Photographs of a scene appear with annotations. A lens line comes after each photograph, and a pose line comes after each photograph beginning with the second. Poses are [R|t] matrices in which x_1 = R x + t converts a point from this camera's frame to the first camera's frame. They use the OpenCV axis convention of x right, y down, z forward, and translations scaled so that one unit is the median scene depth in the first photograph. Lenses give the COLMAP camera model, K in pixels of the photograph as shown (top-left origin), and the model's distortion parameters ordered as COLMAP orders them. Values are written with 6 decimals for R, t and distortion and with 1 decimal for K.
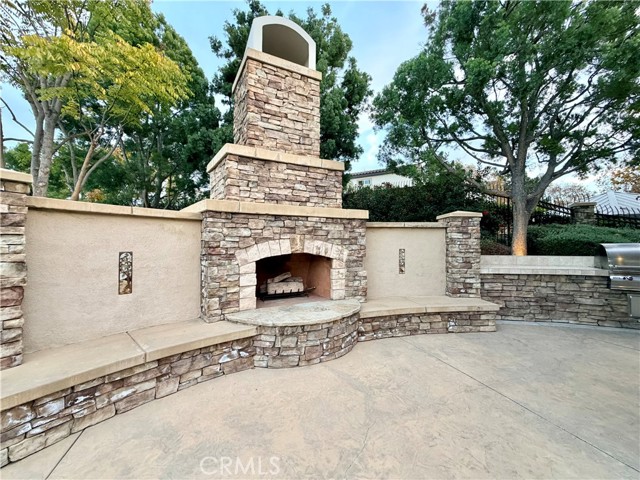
lens RADIAL K [[255.7, 0, 318.1], [0, 255.7, 237.7], [0, 0, 1]] dist [0.010620, -0.001362]
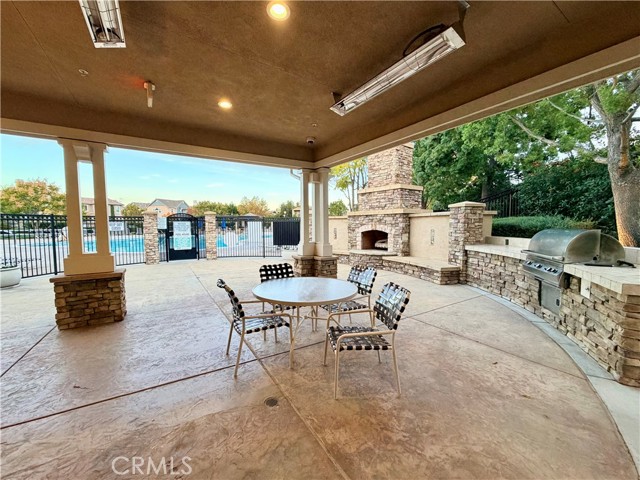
lens RADIAL K [[255.7, 0, 320.8], [0, 255.7, 240.4], [0, 0, 1]] dist [0.010620, -0.001362]
pose [[0.198389, 0.058592, -0.978370, 2.062055], [0.022649, 0.997671, 0.064341, -0.008047], [0.979862, -0.034924, 0.196600, 0.026802]]
